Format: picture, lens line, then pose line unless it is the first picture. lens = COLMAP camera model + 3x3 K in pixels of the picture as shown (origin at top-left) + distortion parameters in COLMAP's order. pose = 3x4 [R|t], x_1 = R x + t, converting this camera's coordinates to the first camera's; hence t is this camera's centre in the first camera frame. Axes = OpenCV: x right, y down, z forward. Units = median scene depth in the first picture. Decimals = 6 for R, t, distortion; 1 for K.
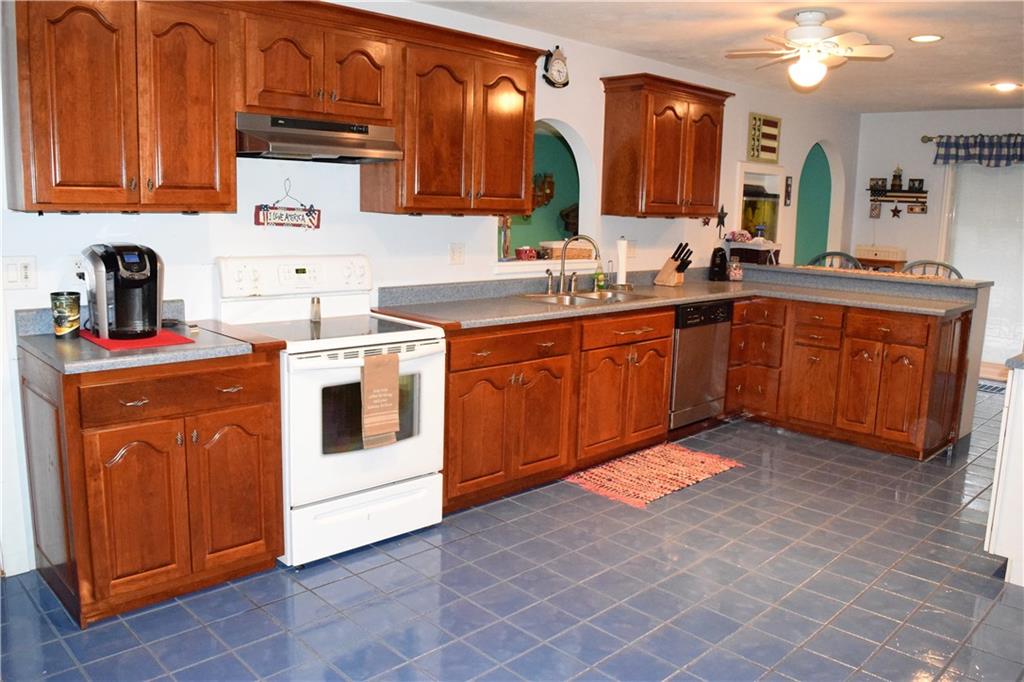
lens RADIAL K [[802.1, 0, 511.4], [0, 802.1, 339.6], [0, 0, 1]] dist [-0.074327, -0.002922]
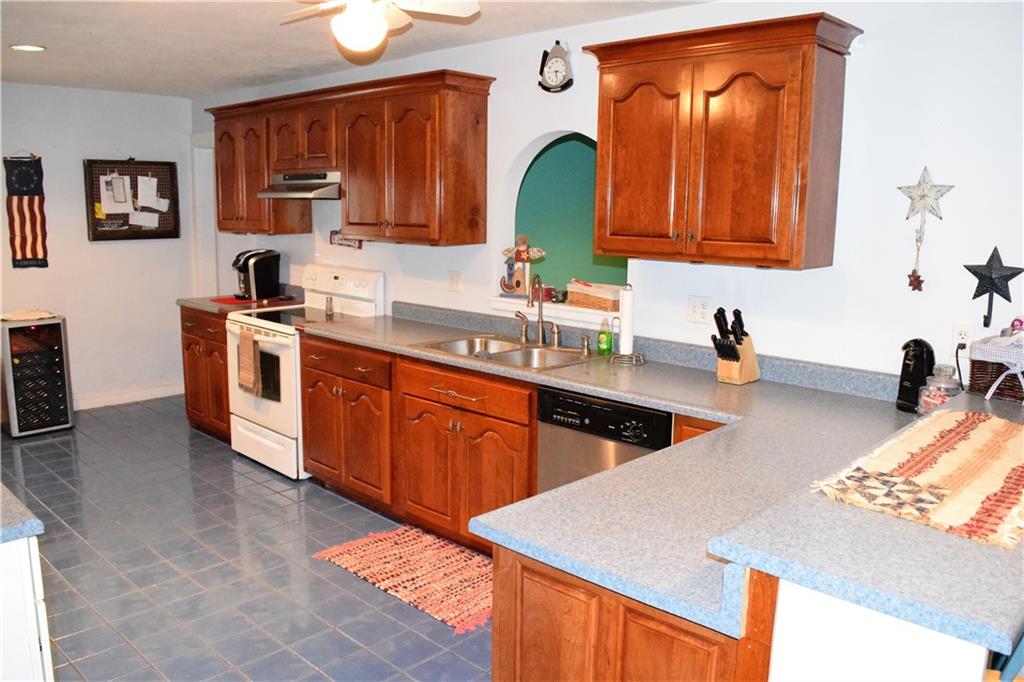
lens RADIAL K [[802.1, 0, 510.6], [0, 802.1, 337.2], [0, 0, 1]] dist [-0.074327, -0.002922]
pose [[0.038815, 0.137496, -0.989742, 0.870681], [-0.178943, 0.975433, 0.128490, -0.164751], [0.983093, 0.172120, 0.062465, 0.922811]]
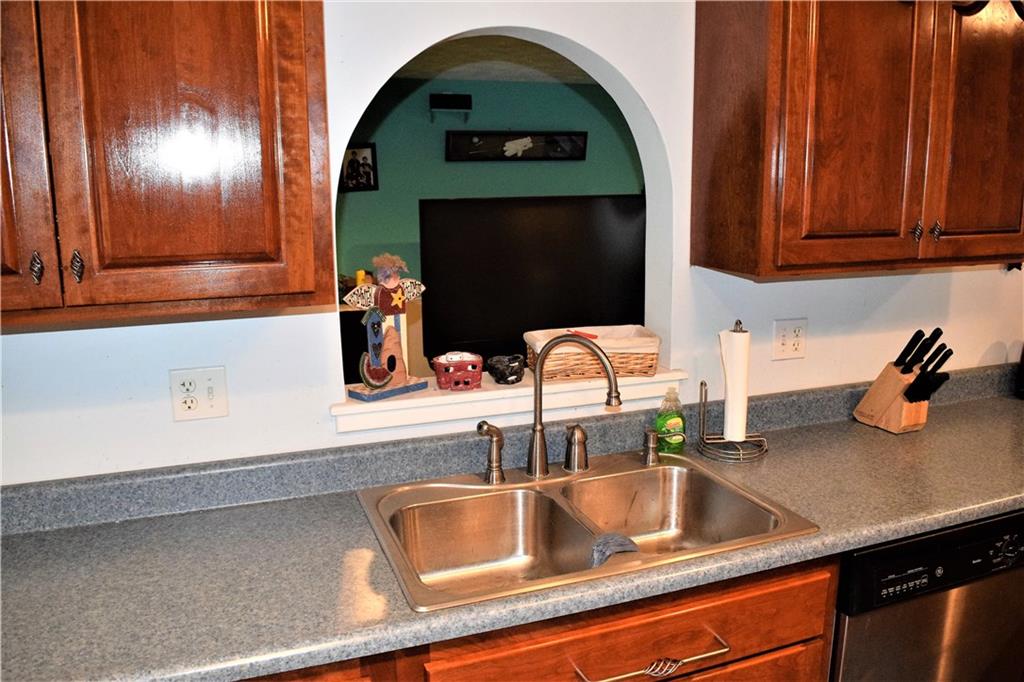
lens RADIAL K [[802.1, 0, 511.7], [0, 802.1, 338.5], [0, 0, 1]] dist [-0.074327, -0.002922]
pose [[0.916145, 0.046763, -0.398109, 0.205601], [-0.035902, 0.998753, 0.034696, -0.138310], [0.399235, -0.017494, 0.916682, 0.636379]]
